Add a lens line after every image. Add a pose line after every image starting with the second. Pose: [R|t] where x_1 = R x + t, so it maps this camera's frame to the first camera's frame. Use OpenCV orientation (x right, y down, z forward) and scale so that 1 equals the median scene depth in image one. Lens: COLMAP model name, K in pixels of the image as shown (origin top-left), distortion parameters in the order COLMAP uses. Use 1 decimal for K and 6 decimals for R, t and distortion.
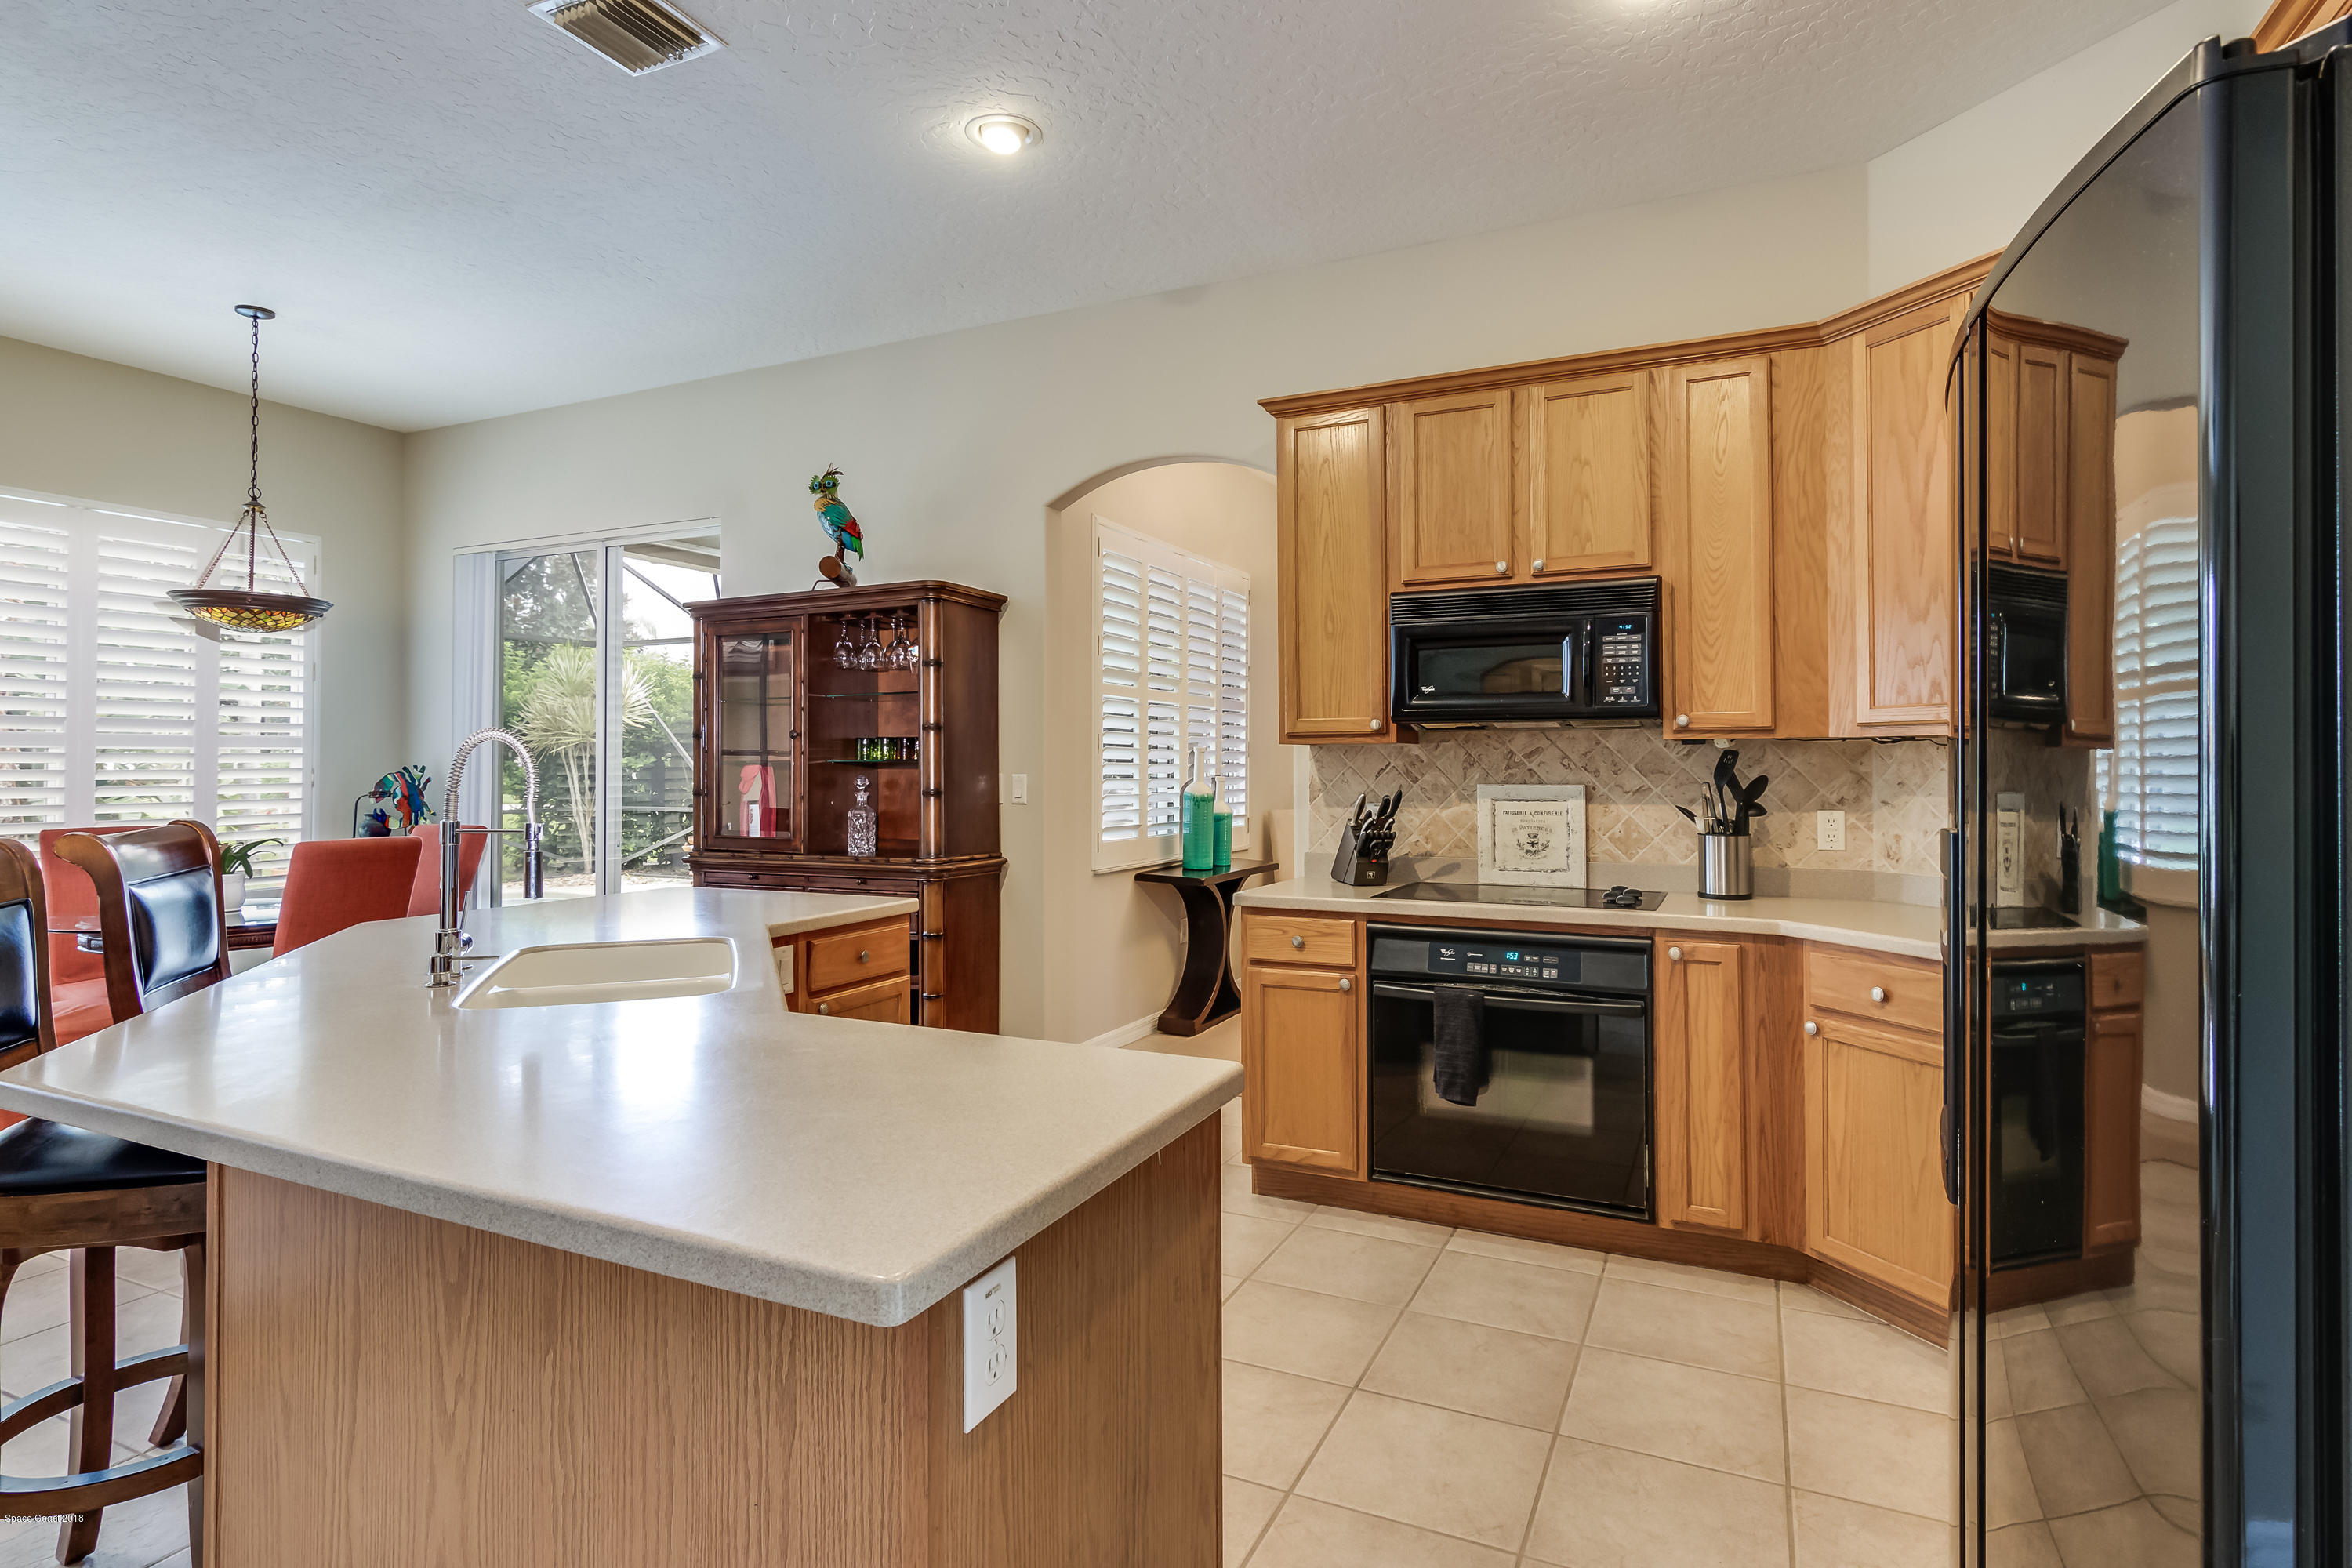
lens RADIAL K [[1200.7, 0, 1170.9], [0, 1200.7, 776.7], [0, 0, 1]] dist [-0.001737, -0.000163]
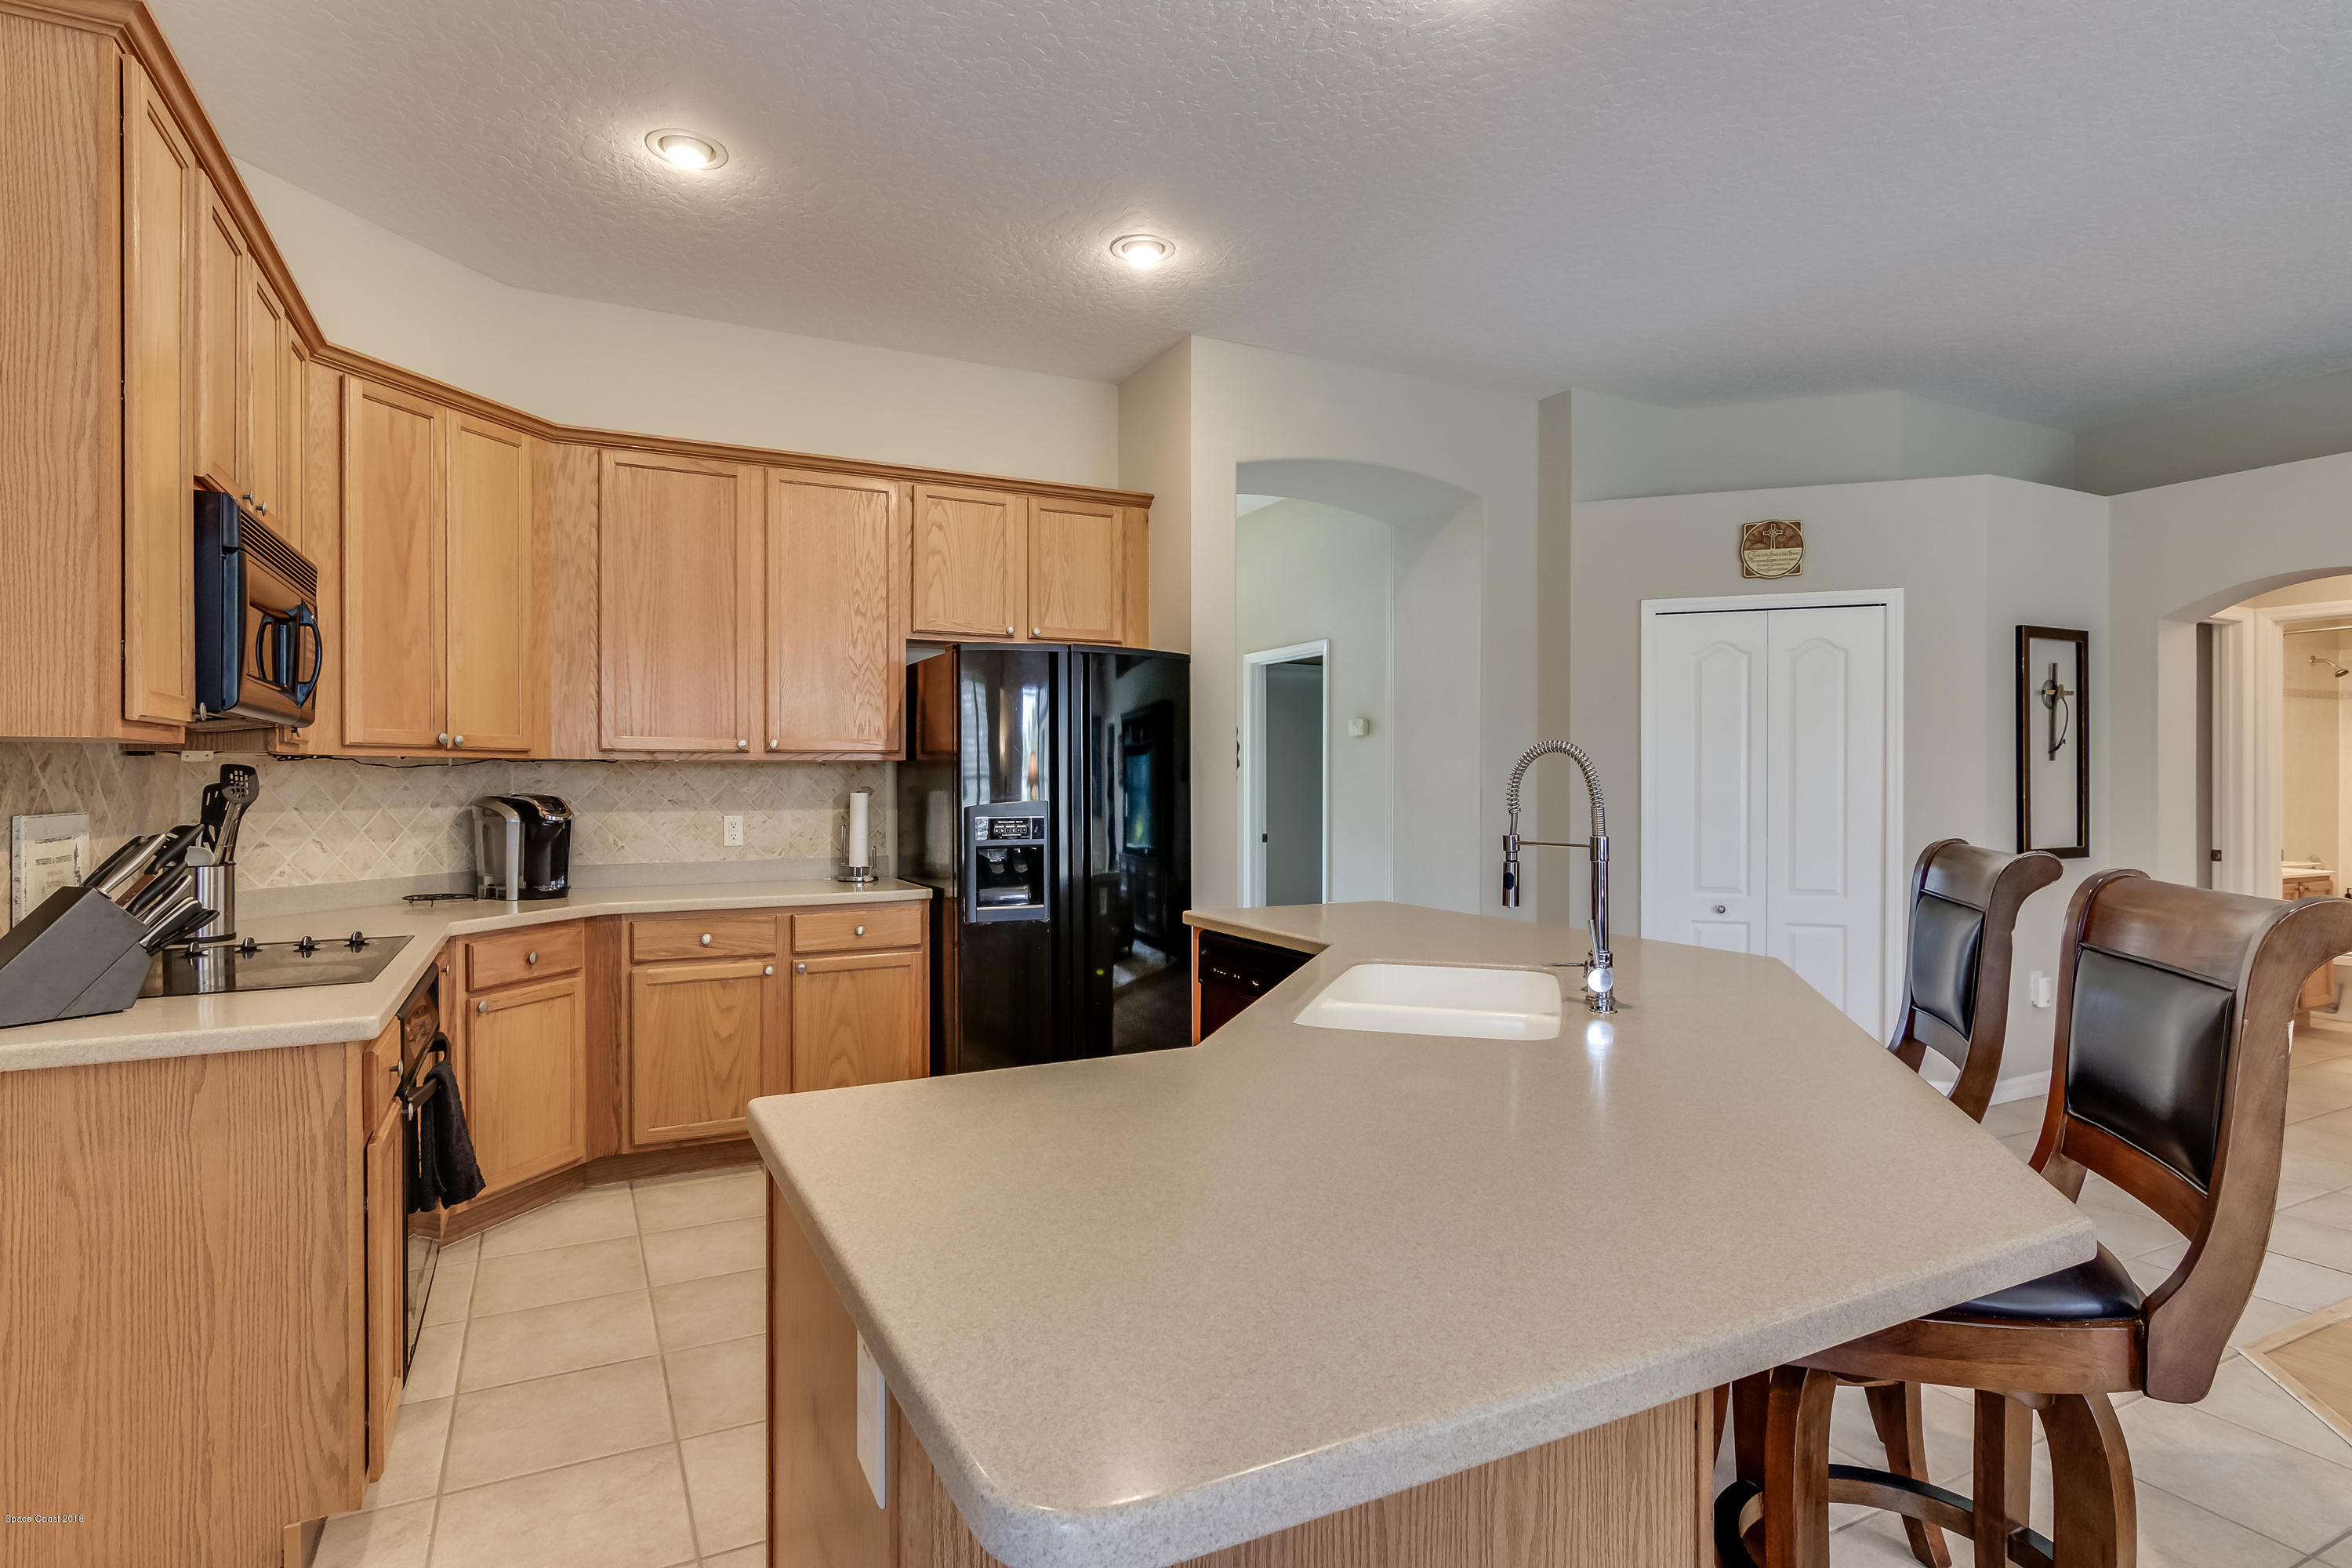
lens RADIAL K [[1200.7, 0, 1170.9], [0, 1200.7, 776.7], [0, 0, 1]] dist [-0.001737, -0.000163]
pose [[-0.791850, 0.001139, 0.610715, -0.684402], [0.000023, 0.999998, -0.001836, -0.011571], [-0.610716, -0.001440, -0.791848, 1.460548]]
